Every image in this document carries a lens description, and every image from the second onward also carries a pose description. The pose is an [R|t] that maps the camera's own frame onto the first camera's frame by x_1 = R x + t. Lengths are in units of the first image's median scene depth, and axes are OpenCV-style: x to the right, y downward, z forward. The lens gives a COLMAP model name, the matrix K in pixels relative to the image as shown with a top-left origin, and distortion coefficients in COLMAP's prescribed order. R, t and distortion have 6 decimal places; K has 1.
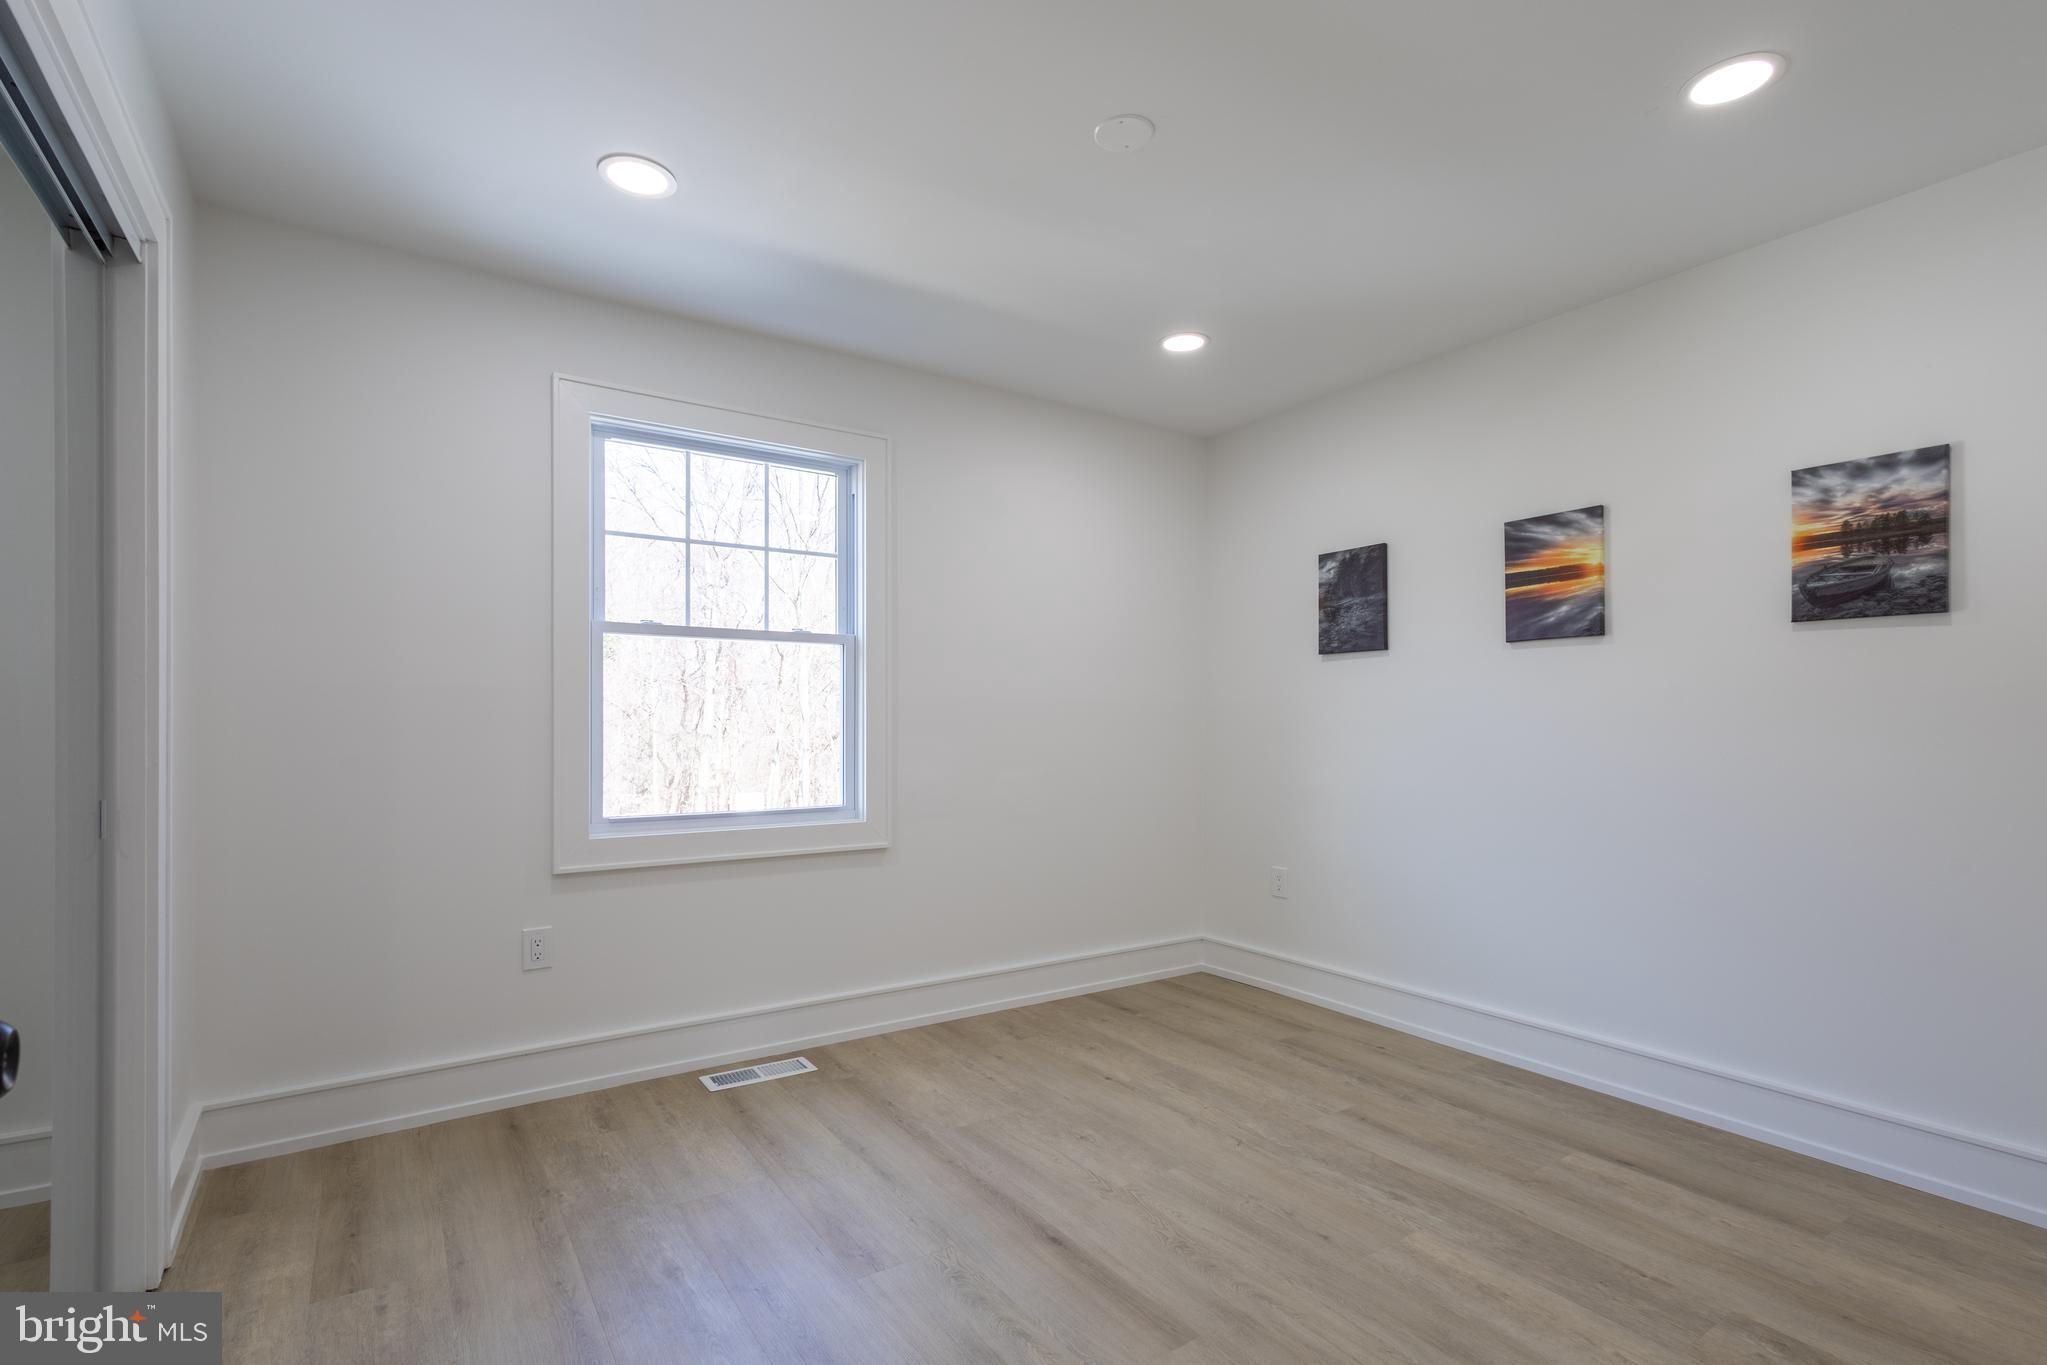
lens RADIAL K [[934.3, 0, 1016.6], [0, 934.3, 705.2], [0, 0, 1]] dist [0.002601, 0.000006]
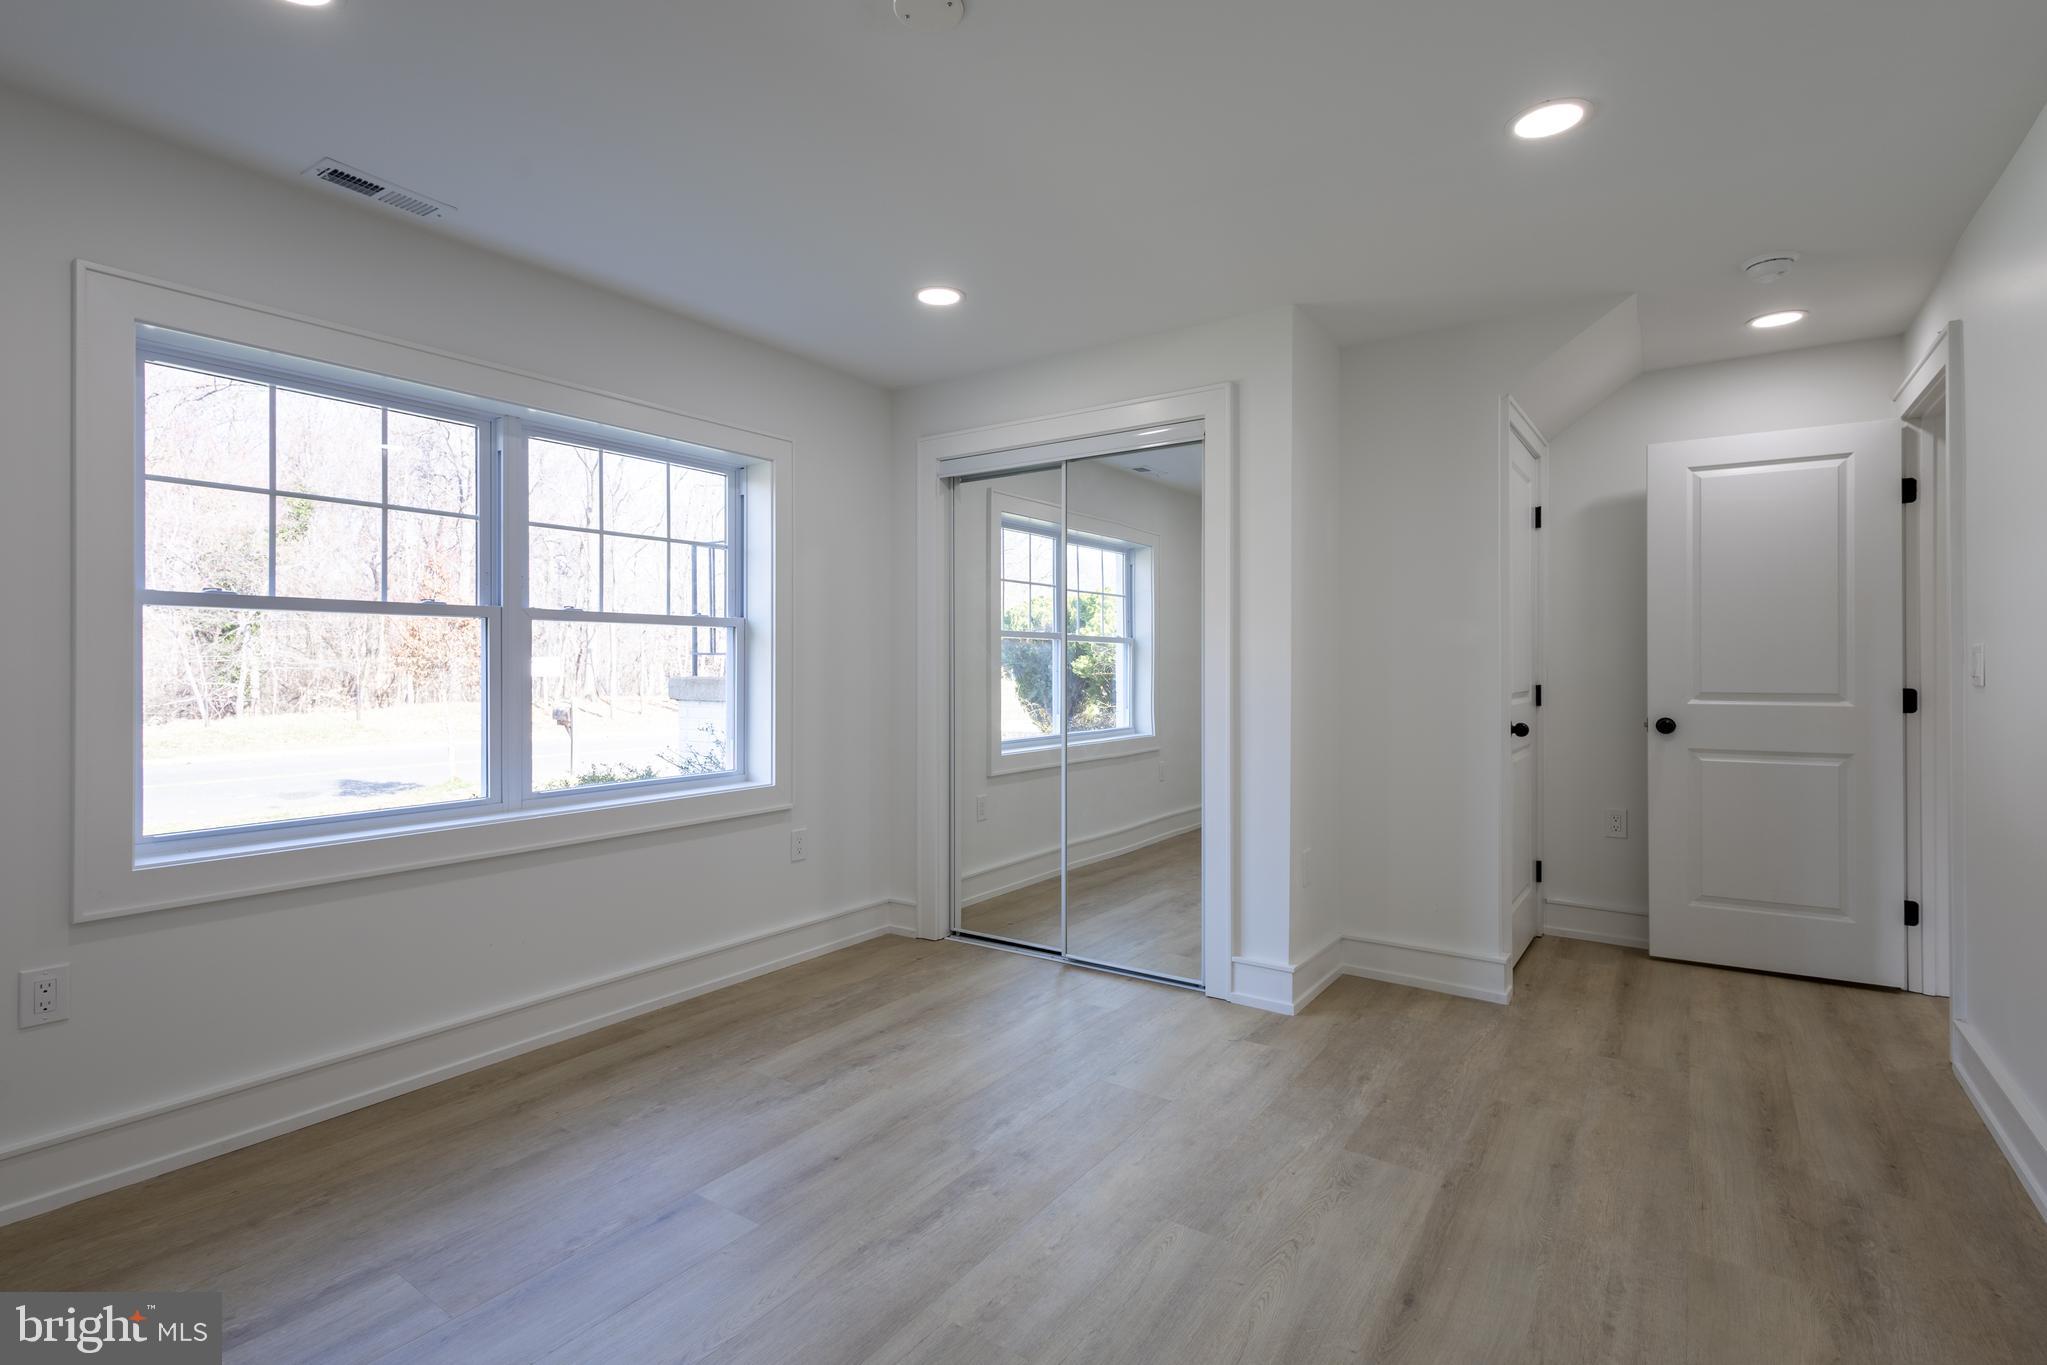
lens RADIAL K [[950.0, 0, 1023.5], [0, 950.0, 682.5], [0, 0, 1]] dist [0.006255, -0.000133]
pose [[0.928039, -0.028488, 0.371392, -0.309722], [0.025910, 0.999593, 0.011931, -0.003521], [-0.371581, -0.001450, 0.928399, -0.201938]]
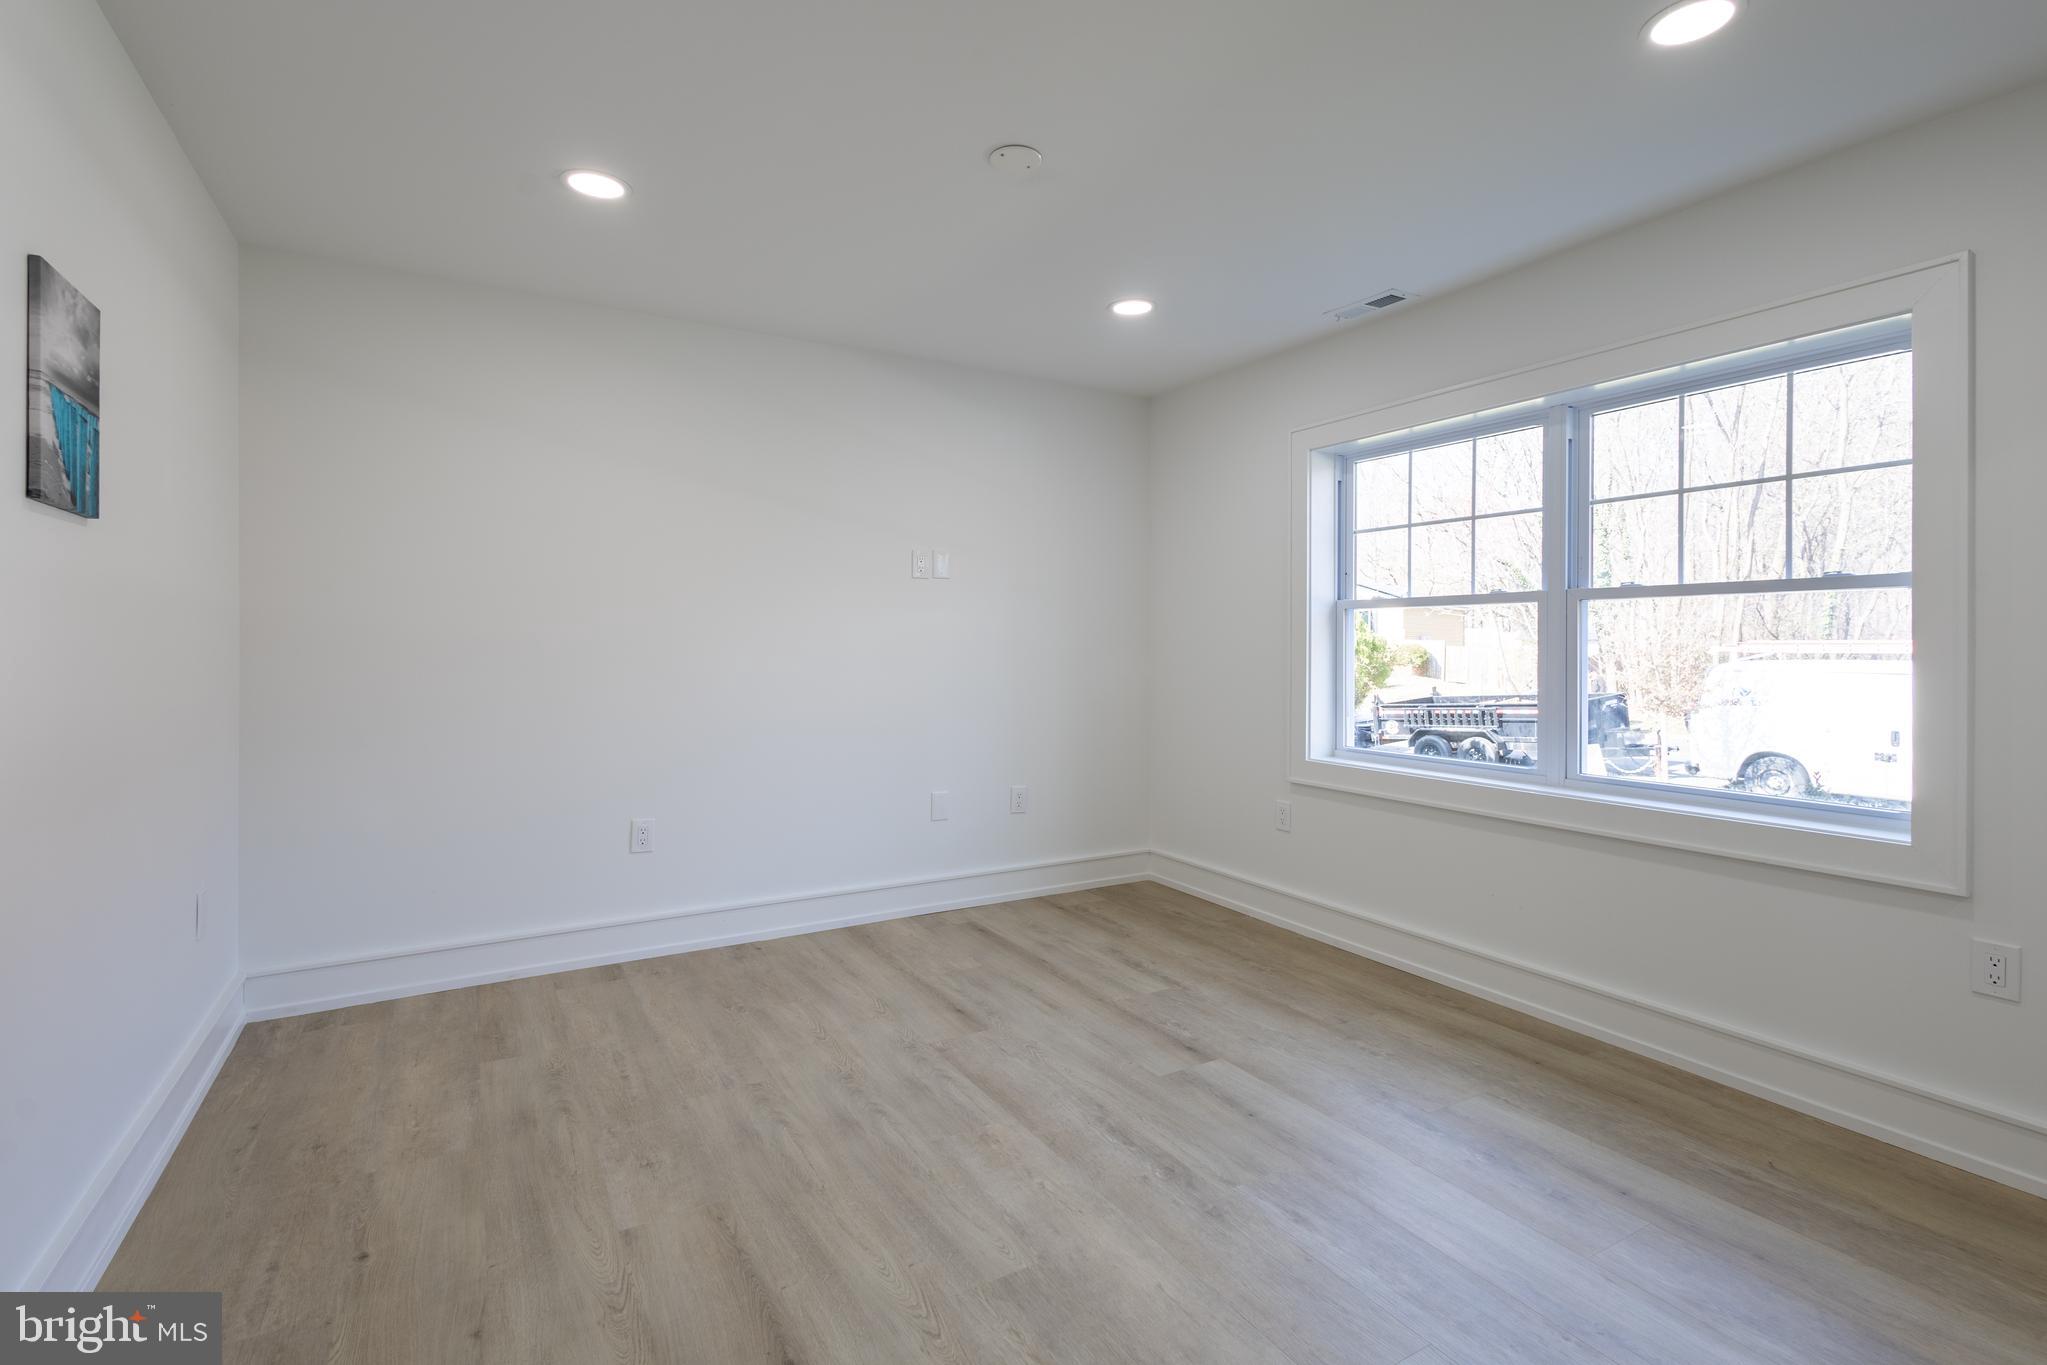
lens RADIAL K [[948.3, 0, 1022.9], [0, 948.3, 657.5], [0, 0, 1]] dist [0.005711, 0.001120]
pose [[-0.045318, -0.005863, -0.998955, 0.619636], [-0.020036, 0.999787, -0.004959, 0.005949], [0.998772, 0.019790, -0.045426, 0.389910]]
